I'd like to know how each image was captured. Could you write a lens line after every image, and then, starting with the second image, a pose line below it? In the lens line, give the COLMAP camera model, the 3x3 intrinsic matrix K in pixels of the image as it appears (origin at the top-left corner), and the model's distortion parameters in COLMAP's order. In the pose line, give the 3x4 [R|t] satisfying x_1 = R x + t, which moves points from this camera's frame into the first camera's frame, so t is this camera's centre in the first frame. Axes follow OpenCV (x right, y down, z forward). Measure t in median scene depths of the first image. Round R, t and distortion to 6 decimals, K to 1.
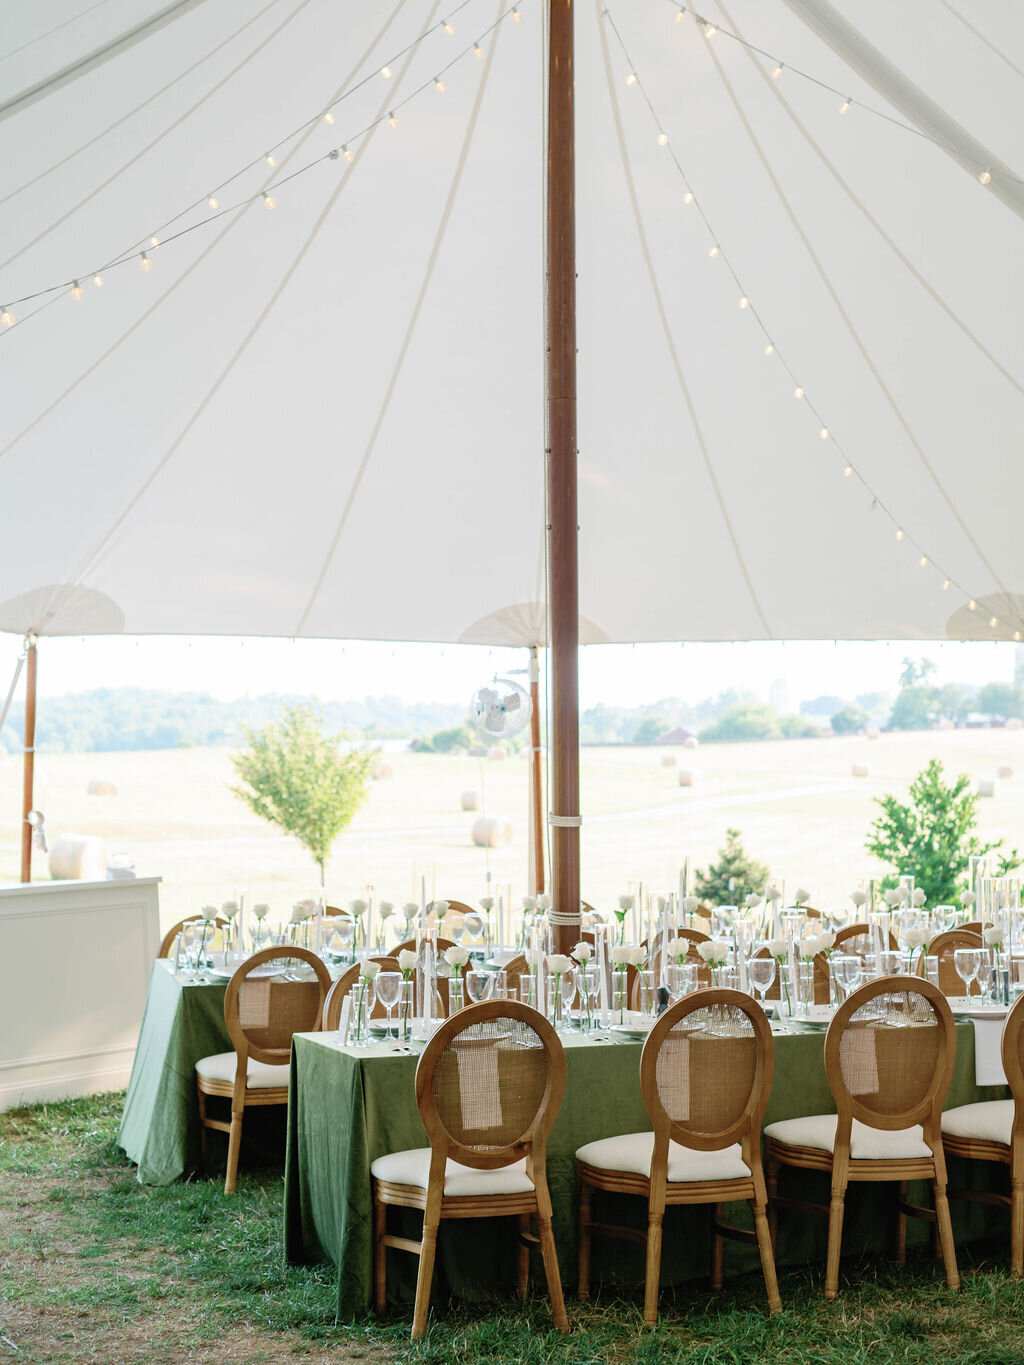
lens RADIAL K [[1982.1, 0, 511.3], [0, 1982.1, 680.0], [0, 0, 1]] dist [-0.050689, 0.000000]
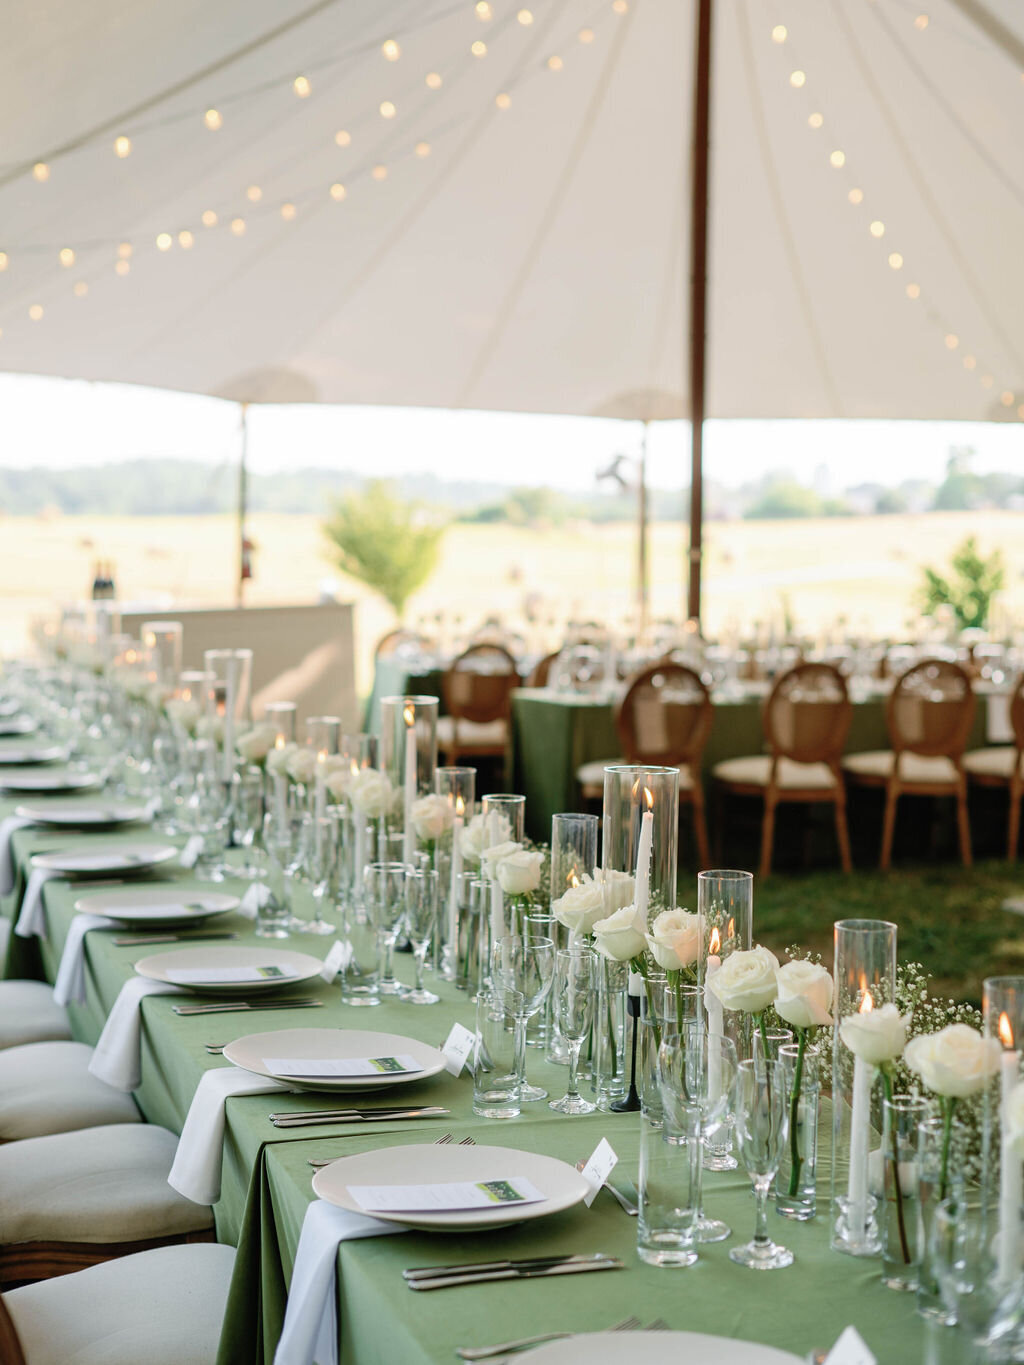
lens RADIAL K [[1982.1, 0, 511.4], [0, 1982.1, 685.2], [0, 0, 1]] dist [-0.050689, 0.000000]
pose [[0.999544, 0.025103, -0.016766, -0.091274], [-0.023013, 0.993103, 0.114969, 0.009066], [0.019536, -0.114530, 0.993228, -0.442718]]
